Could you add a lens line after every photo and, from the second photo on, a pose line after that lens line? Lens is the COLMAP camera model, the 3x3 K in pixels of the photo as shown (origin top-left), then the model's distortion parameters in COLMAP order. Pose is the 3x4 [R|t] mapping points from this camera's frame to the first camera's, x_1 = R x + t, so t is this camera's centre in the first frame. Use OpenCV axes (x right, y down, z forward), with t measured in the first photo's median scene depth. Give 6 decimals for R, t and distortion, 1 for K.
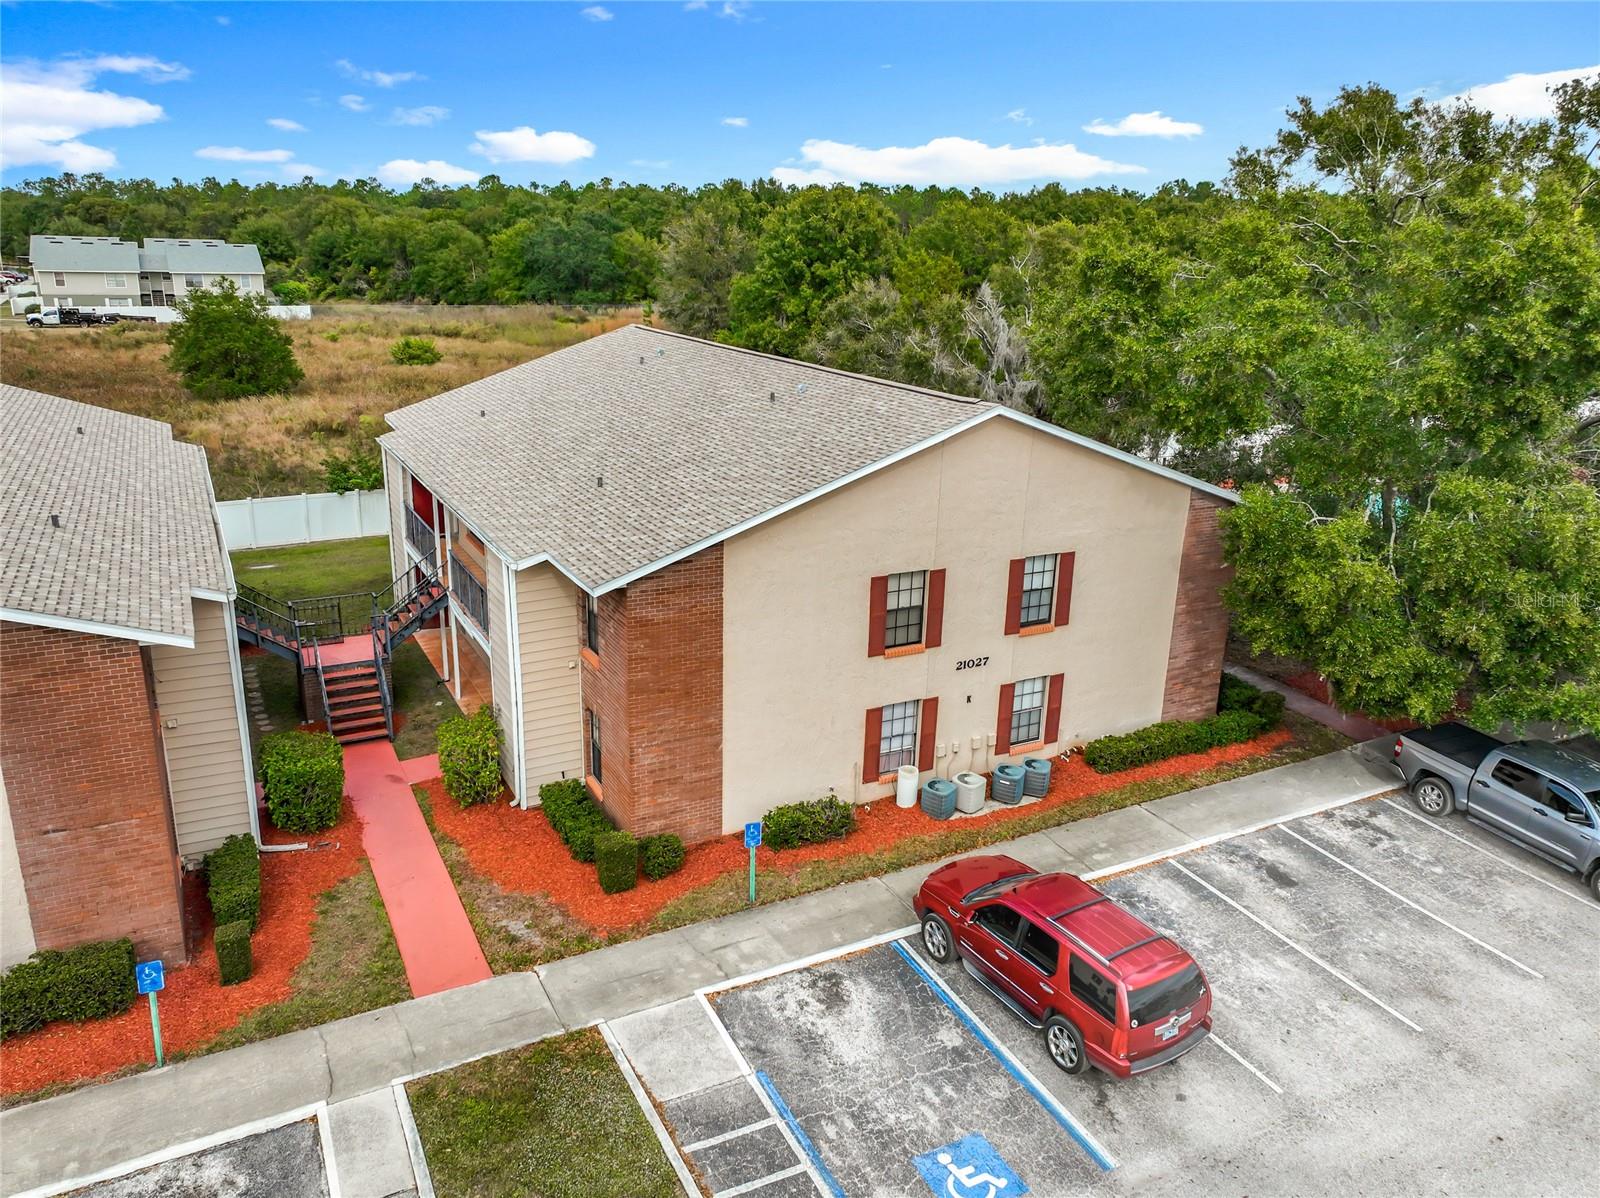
lens RADIAL K [[1128.8, 0, 800.0], [0, 1128.8, 599.0], [0, 0, 1]] dist [0.003864, 0.001252]
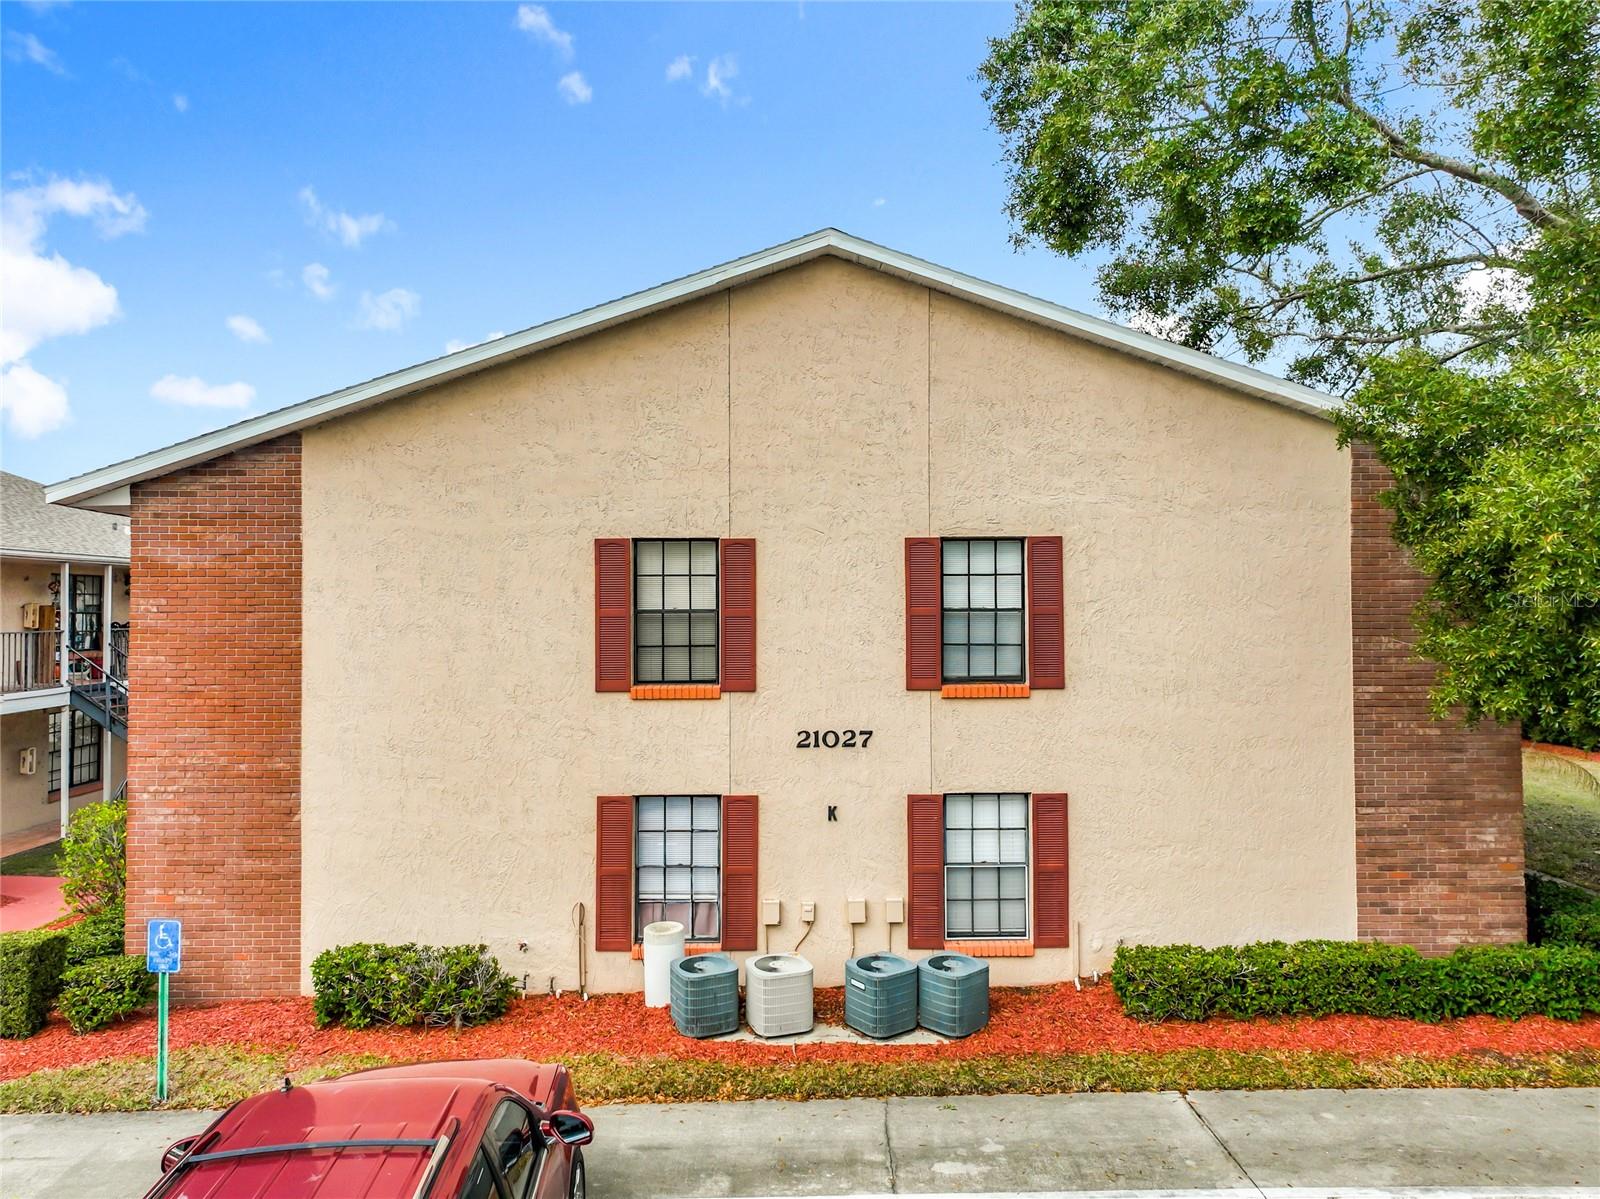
lens RADIAL K [[1112.9, 0, 800.0], [0, 1112.9, 599.5], [0, 0, 1]] dist [0.009036, -0.000758]
pose [[0.893322, -0.036463, -0.447935, 0.369044], [-0.108969, 0.949387, -0.294600, 0.148046], [0.436006, 0.311984, 0.844135, 0.544672]]
